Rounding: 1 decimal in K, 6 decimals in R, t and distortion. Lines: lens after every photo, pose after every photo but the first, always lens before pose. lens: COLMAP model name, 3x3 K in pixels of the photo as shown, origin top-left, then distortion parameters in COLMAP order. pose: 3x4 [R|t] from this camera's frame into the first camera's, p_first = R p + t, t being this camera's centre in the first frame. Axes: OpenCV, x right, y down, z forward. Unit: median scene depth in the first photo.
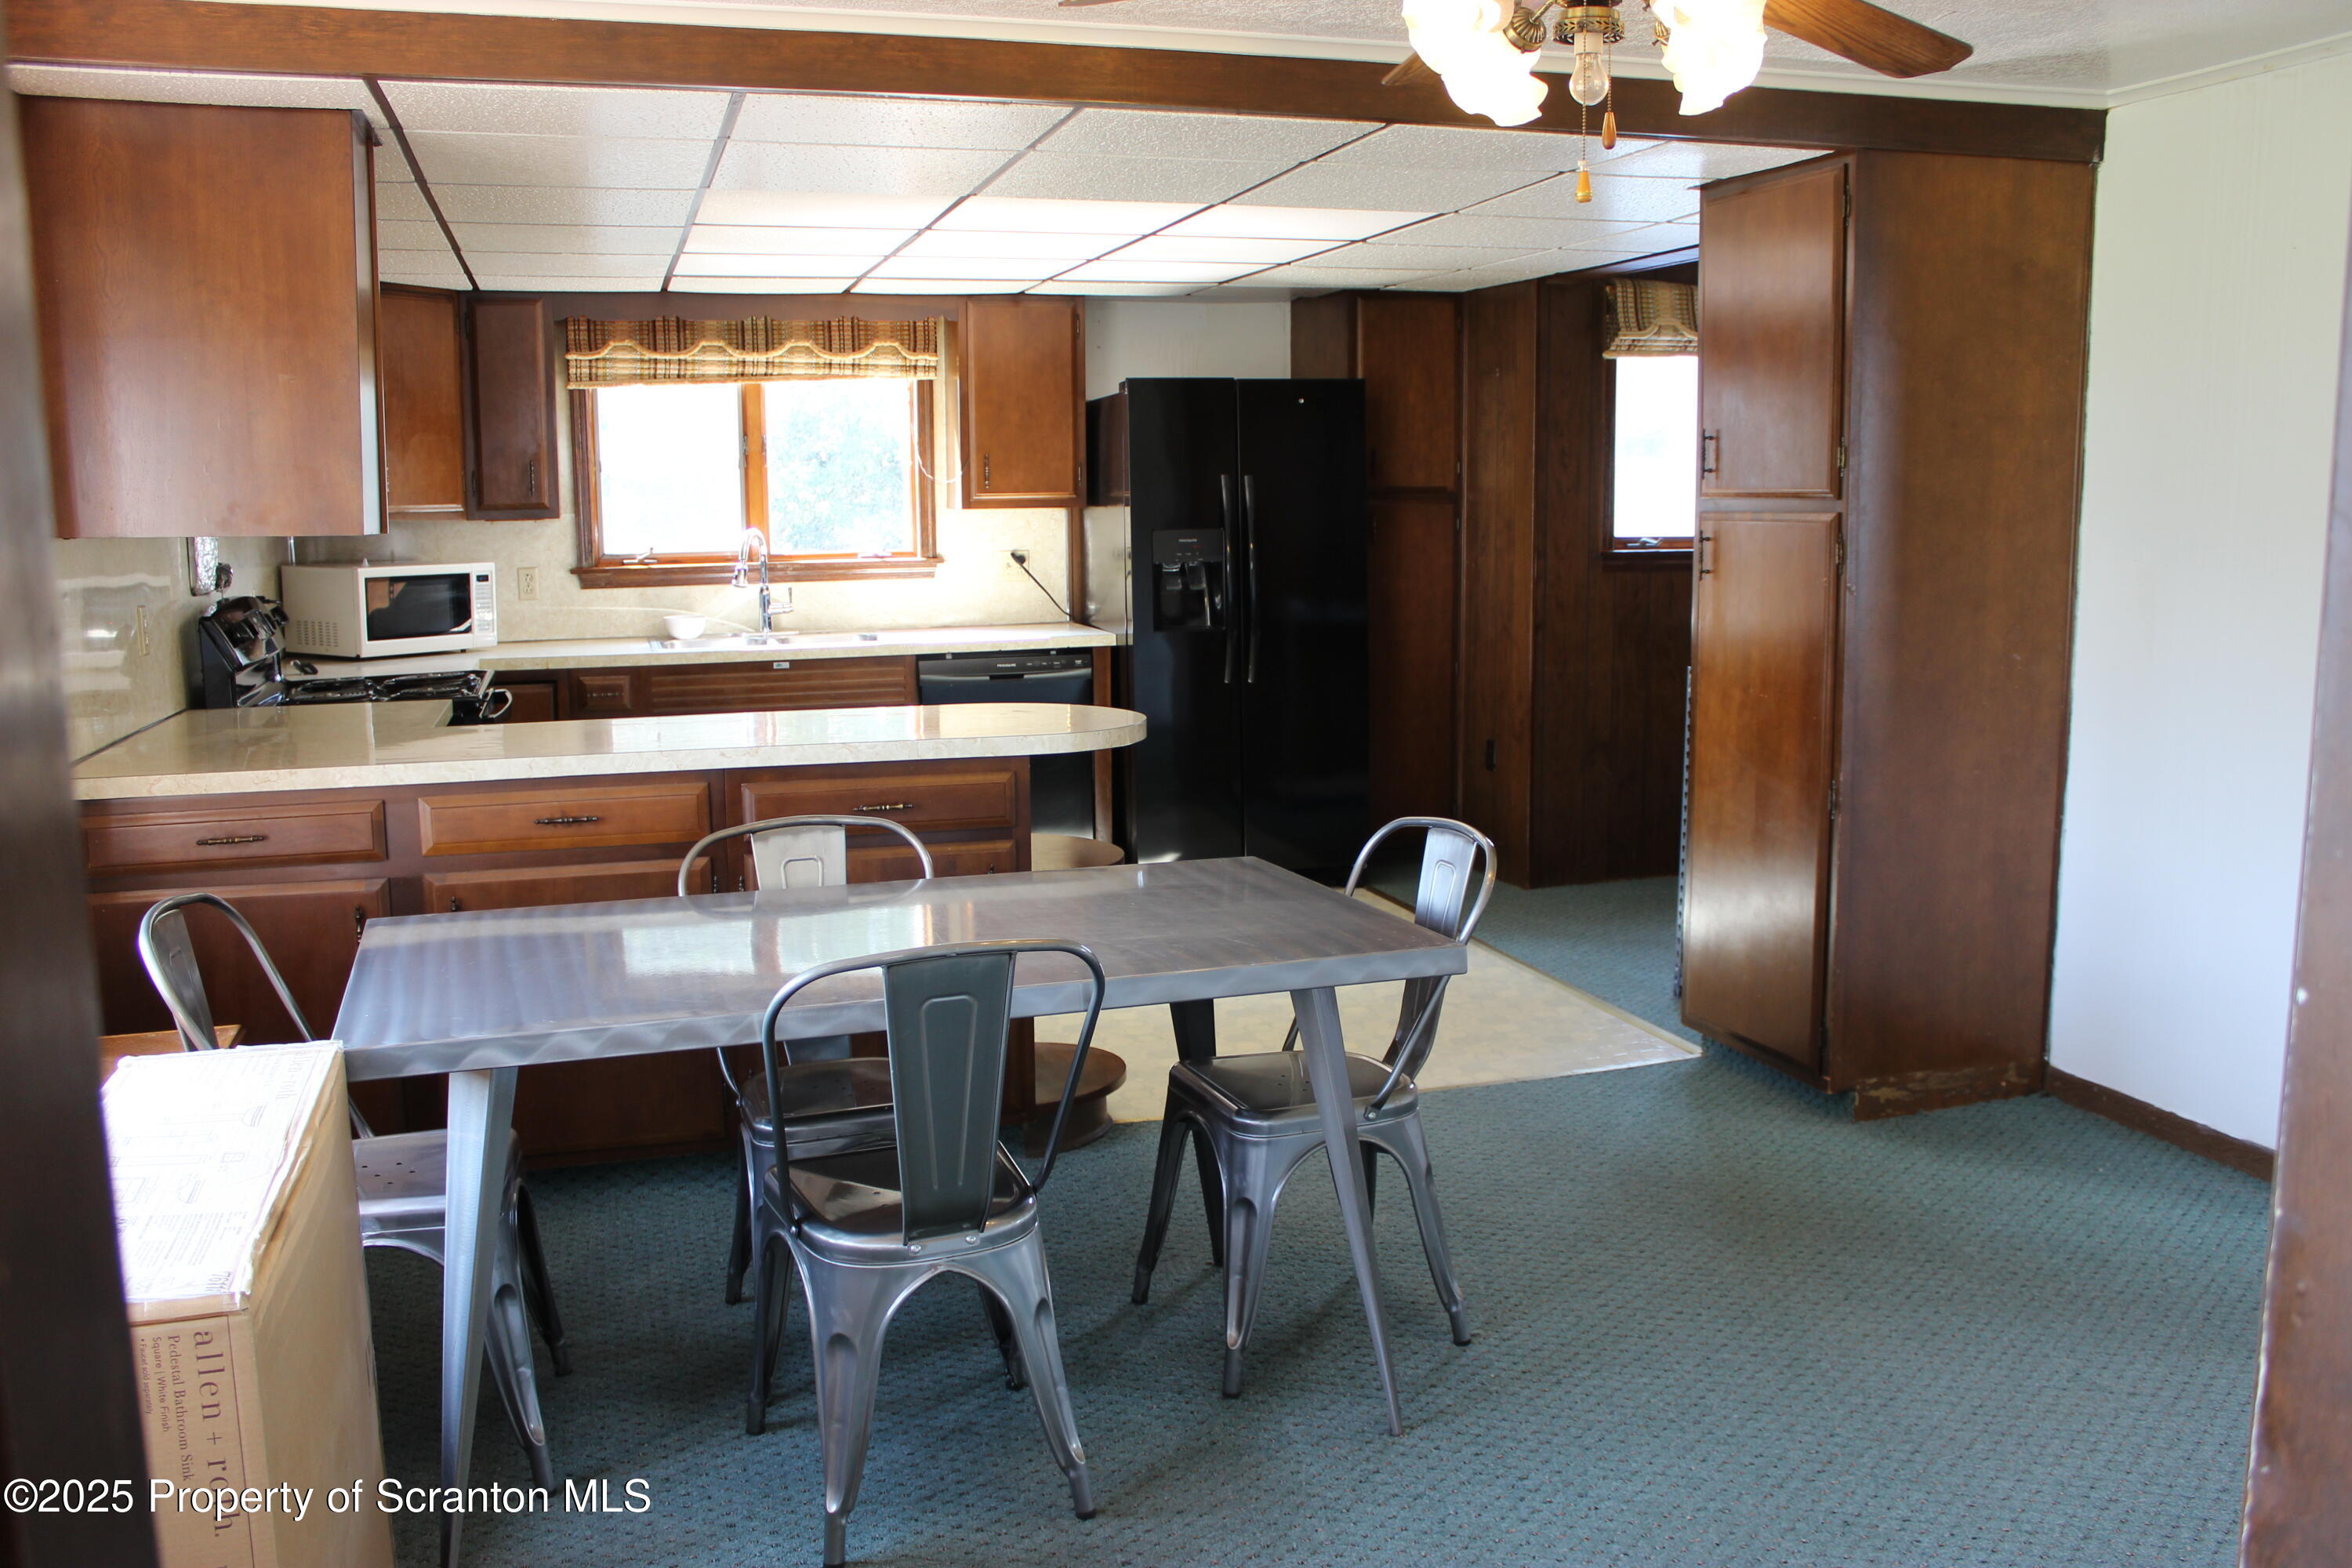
lens RADIAL K [[1972.2, 0, 1176.0], [0, 1972.2, 784.0], [0, 0, 1]] dist [-0.156109, 0.122022]
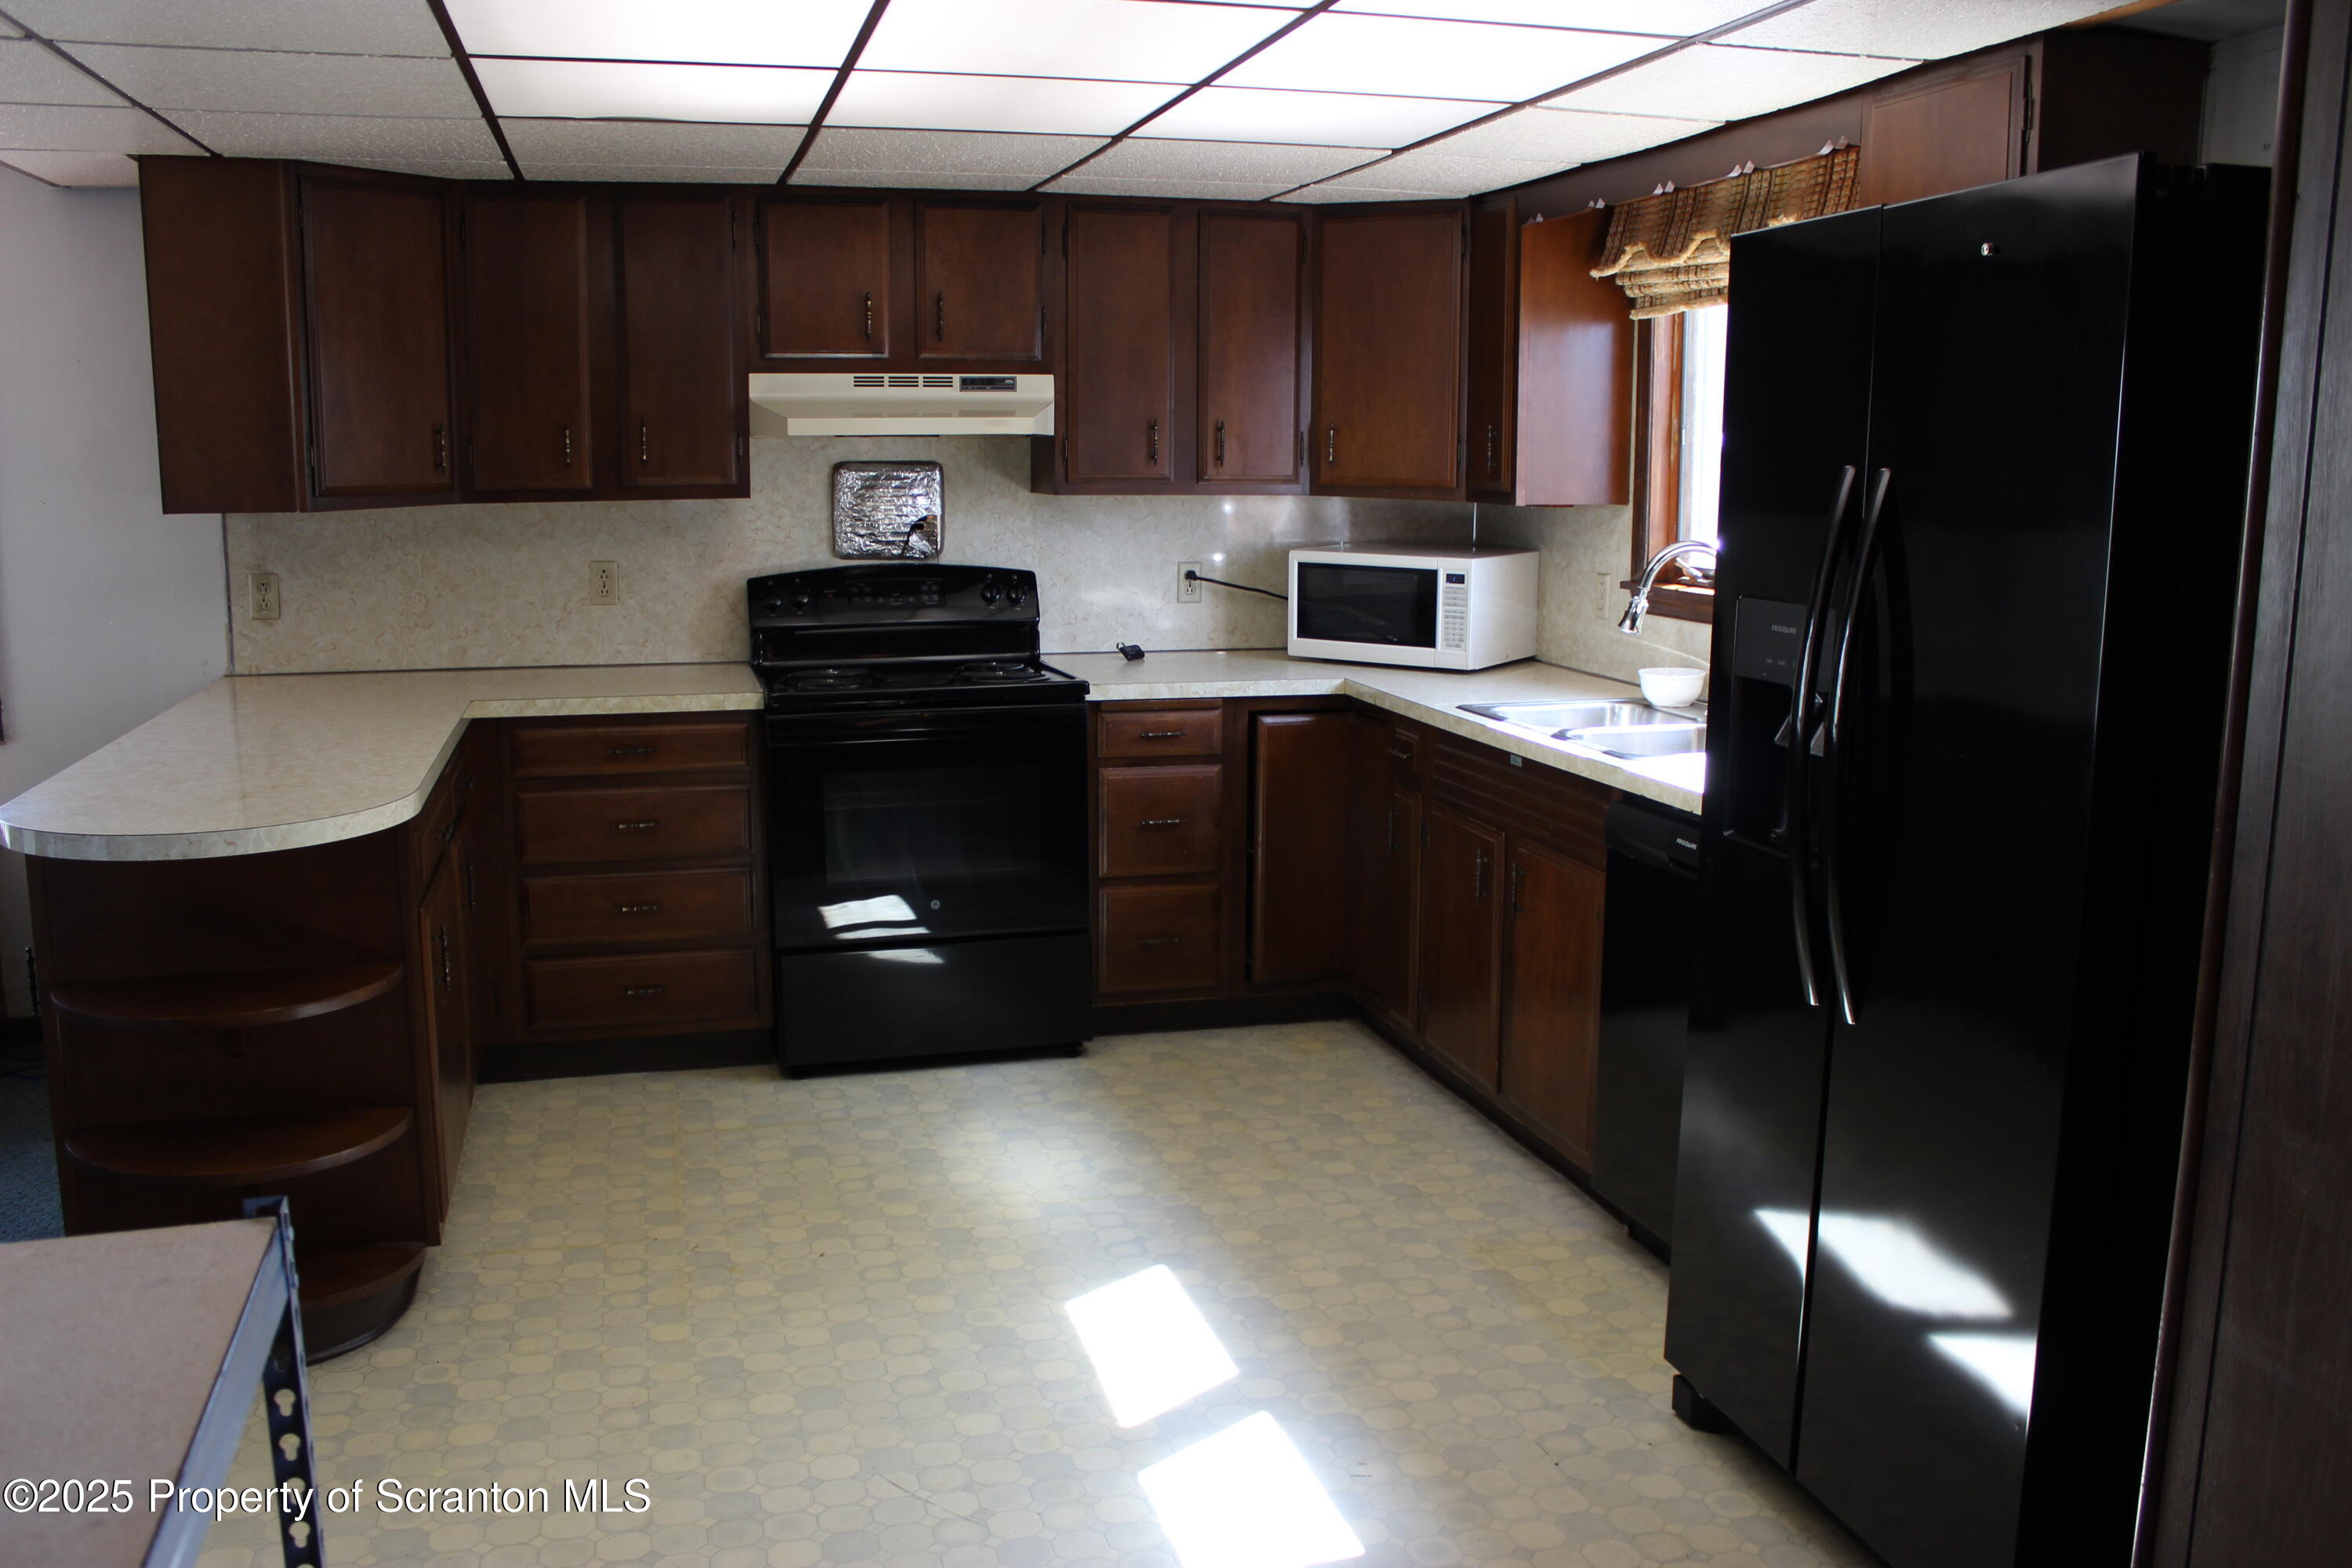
lens RADIAL K [[1972.2, 0, 1176.0], [0, 1972.2, 784.0], [0, 0, 1]] dist [-0.156109, 0.122022]
pose [[-0.031607, 0.175015, -0.984058, 0.416026], [-0.150976, 0.972417, 0.177794, -0.149157], [0.988032, 0.154189, -0.004312, 0.911325]]
